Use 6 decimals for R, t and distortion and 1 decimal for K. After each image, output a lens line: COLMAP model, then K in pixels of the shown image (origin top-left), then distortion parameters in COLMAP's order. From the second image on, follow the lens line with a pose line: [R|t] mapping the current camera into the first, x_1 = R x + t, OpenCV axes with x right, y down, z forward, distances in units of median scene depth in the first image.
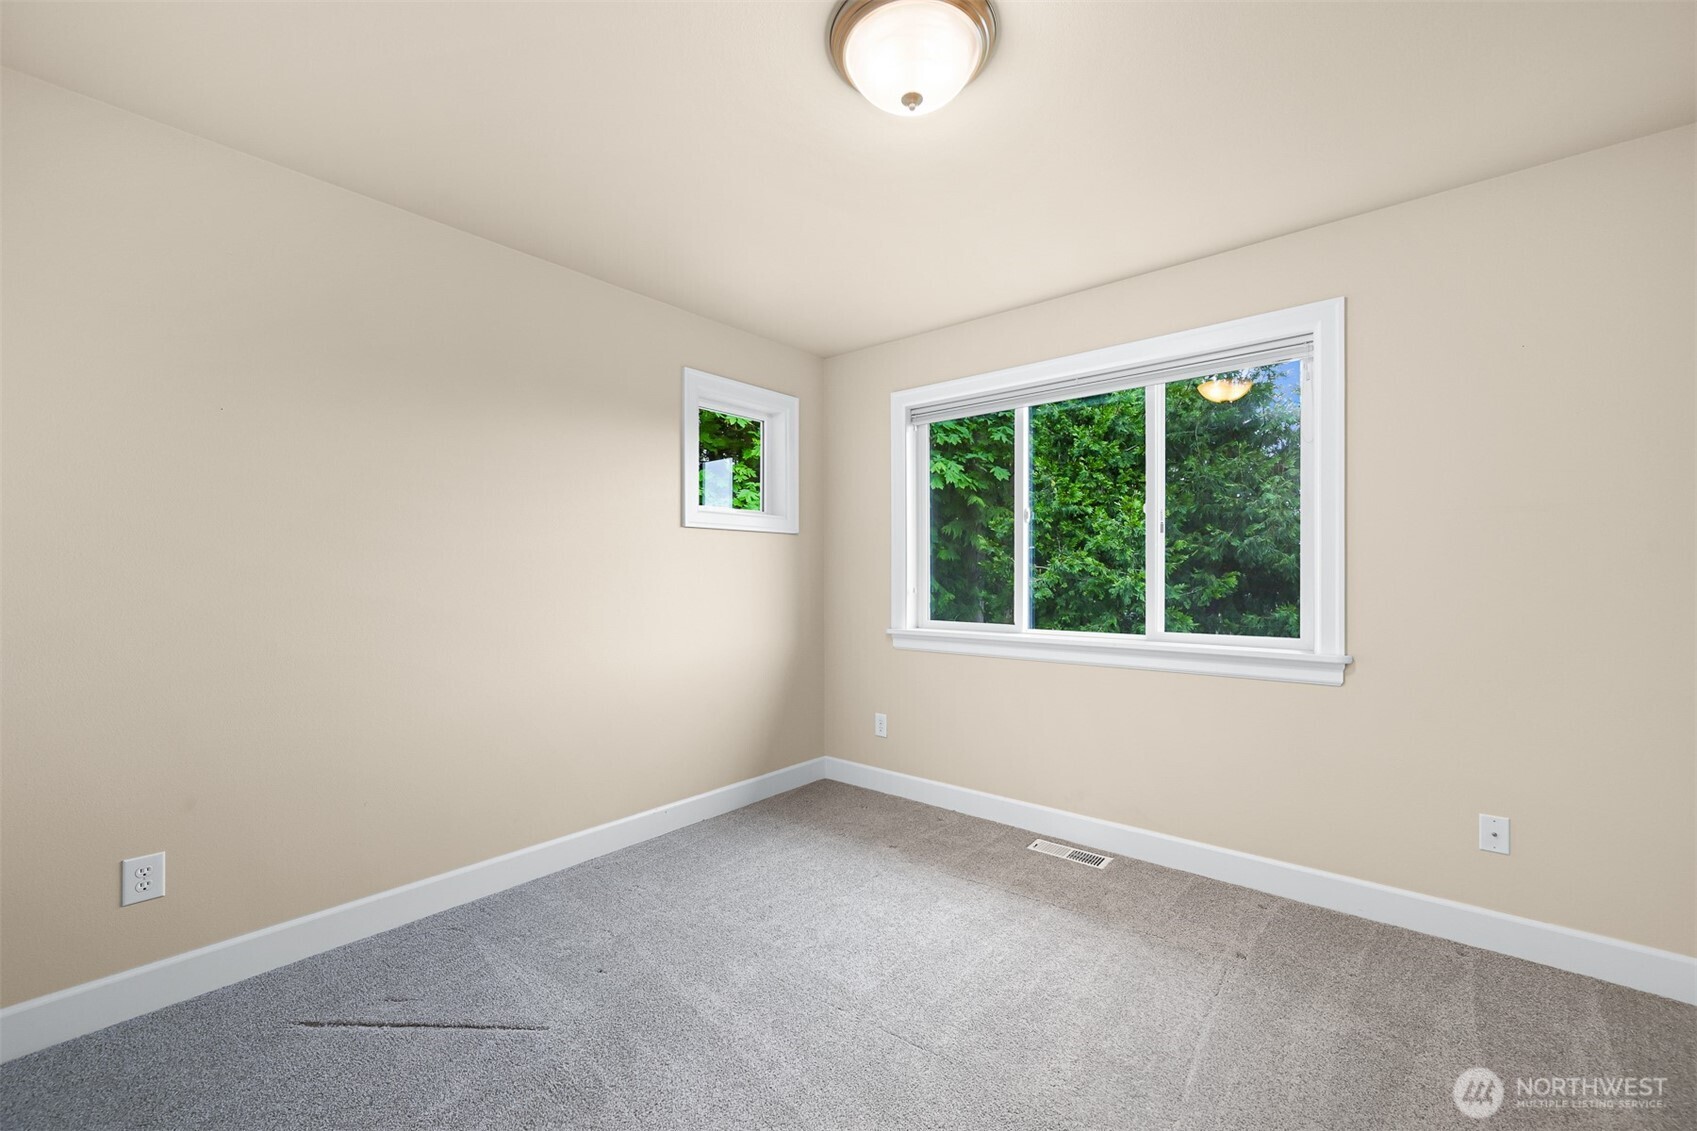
lens RADIAL K [[674.4, 0, 832.3], [0, 674.4, 564.6], [0, 0, 1]] dist [0.004957, 0.000227]
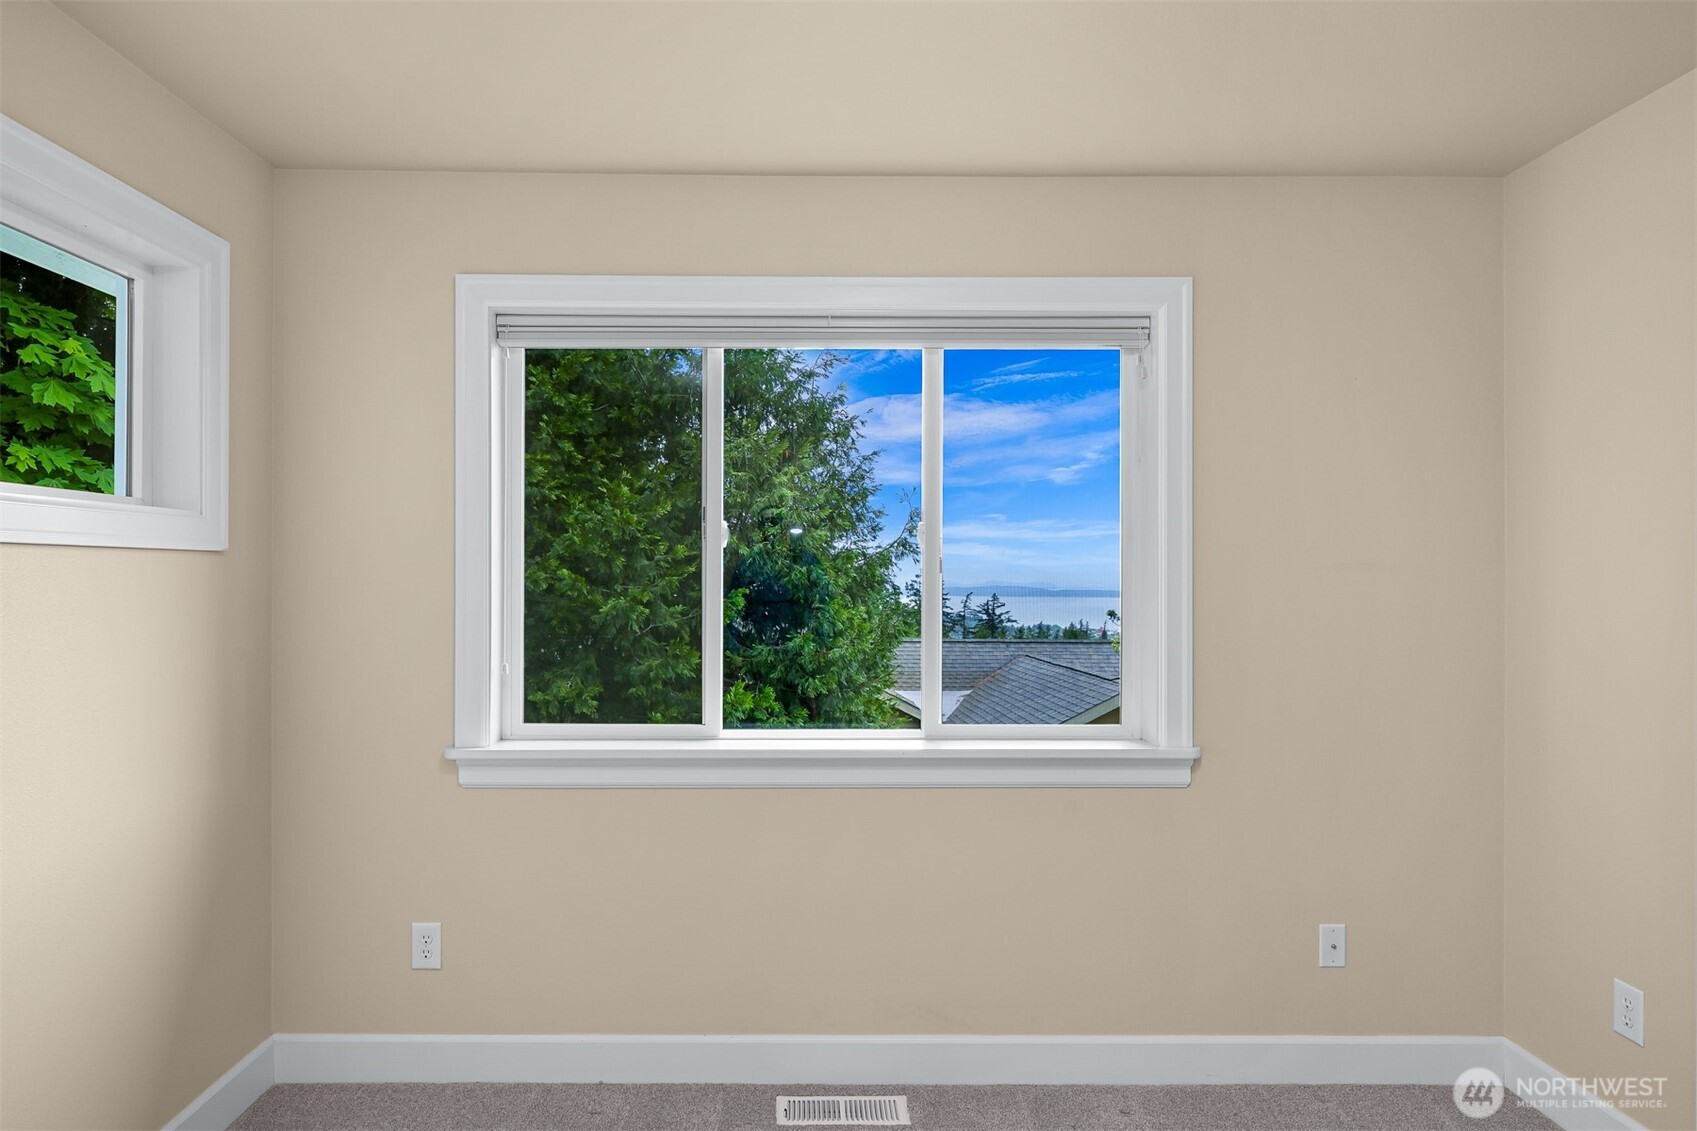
lens RADIAL K [[1003.6, 0, 841.4], [0, 1003.6, 570.3], [0, 0, 1]] dist [-0.000663, 0.000563]
pose [[0.756305, 0.007051, 0.654181, -0.057992], [-0.010041, 0.999949, 0.000831, -0.012727], [-0.654142, -0.007197, 0.756337, 0.081058]]
